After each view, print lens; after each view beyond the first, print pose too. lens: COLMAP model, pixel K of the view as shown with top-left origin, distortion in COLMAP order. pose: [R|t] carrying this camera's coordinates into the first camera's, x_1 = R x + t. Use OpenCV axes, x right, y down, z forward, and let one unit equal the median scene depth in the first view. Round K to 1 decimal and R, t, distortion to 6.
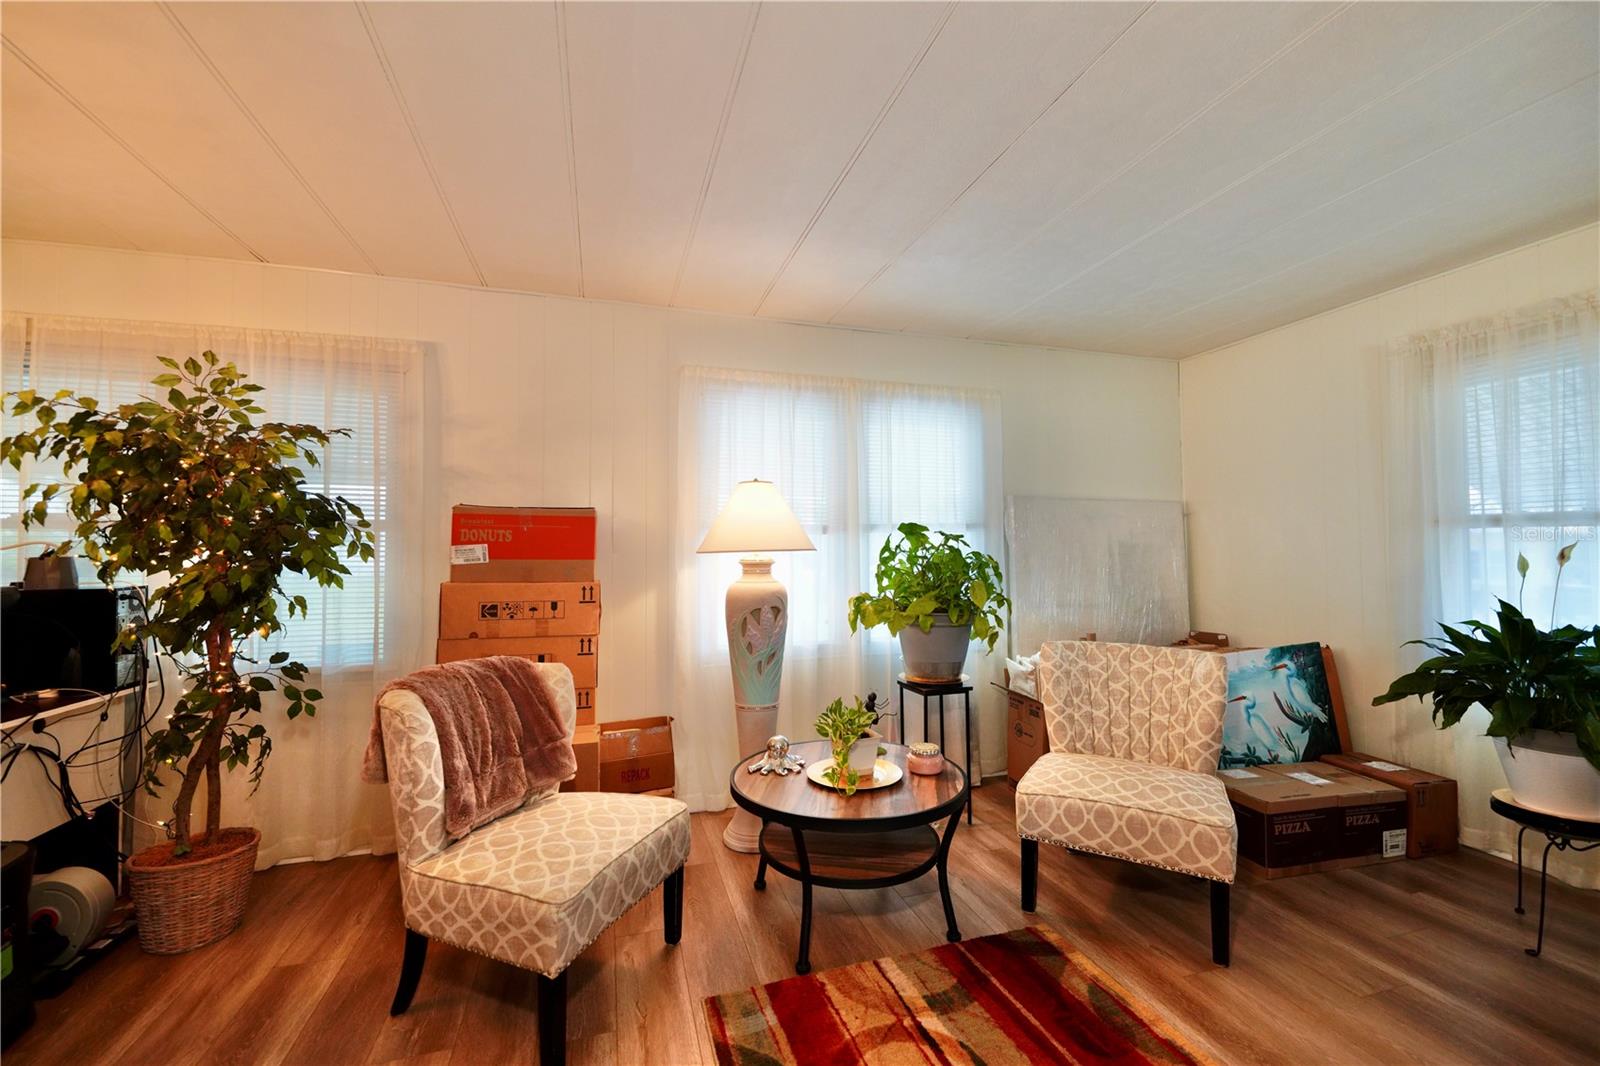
lens RADIAL K [[647.6, 0, 814.7], [0, 647.6, 531.0], [0, 0, 1]] dist [0.006041, -0.007153]
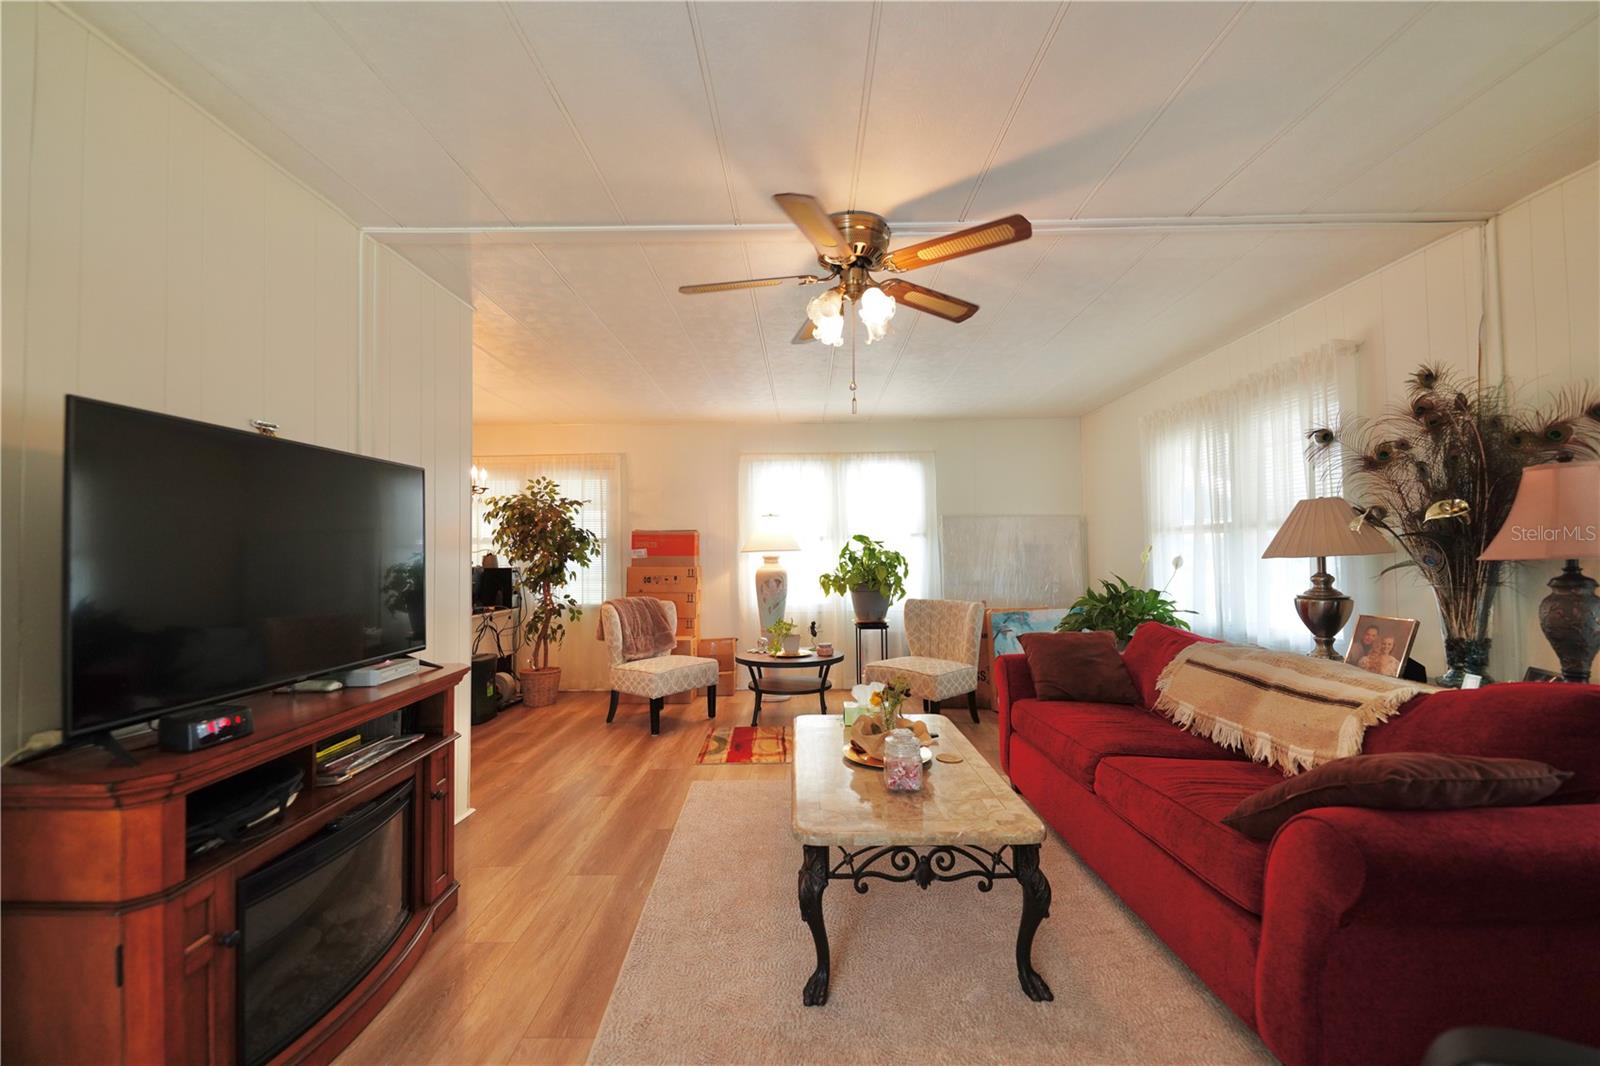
lens RADIAL K [[647.6, 0, 806.9], [0, 647.6, 533.9], [0, 0, 1]] dist [0.006041, -0.007153]
pose [[0.951789, -0.015642, -0.306354, 0.788998], [0.016535, 0.999863, 0.000319, -0.025067], [0.306307, -0.005370, 0.951918, -1.051455]]
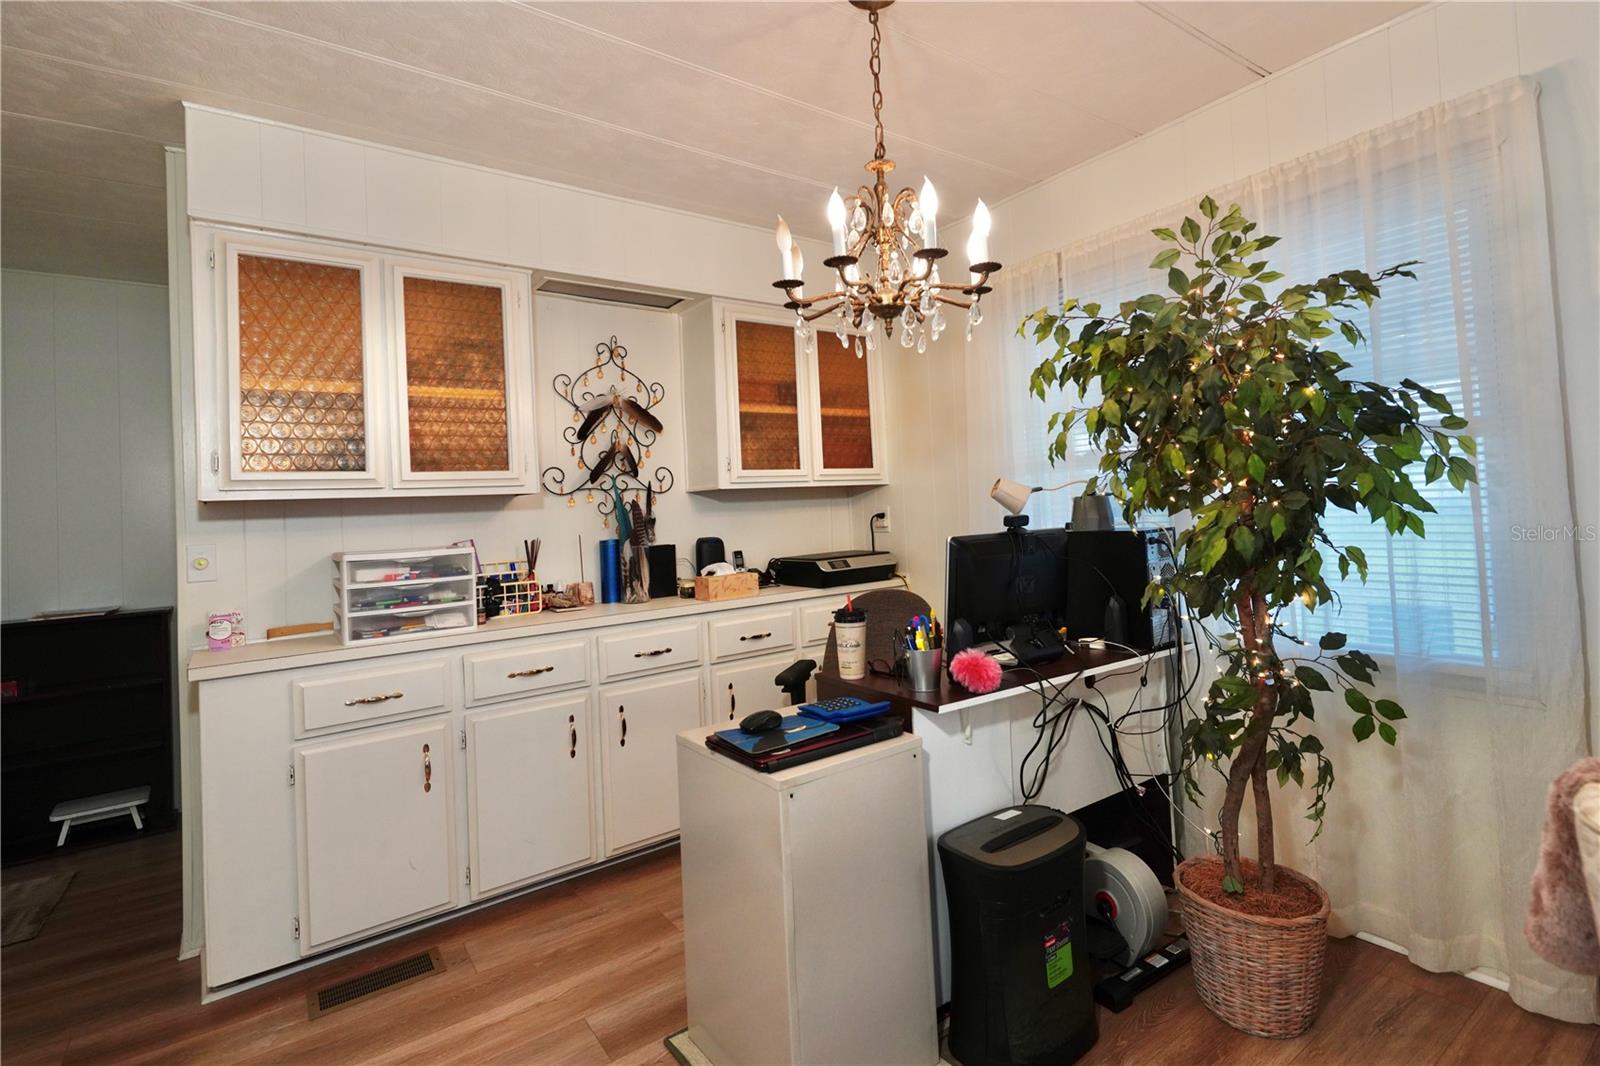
lens RADIAL K [[756.1, 0, 844.5], [0, 756.1, 488.5], [0, 0, 1]] dist [0.013713, -0.002180]
pose [[0.327041, -0.034770, -0.944370, -0.264604], [0.075429, 0.997095, -0.010589, 0.014137], [0.941995, -0.067770, 0.328713, 0.301998]]
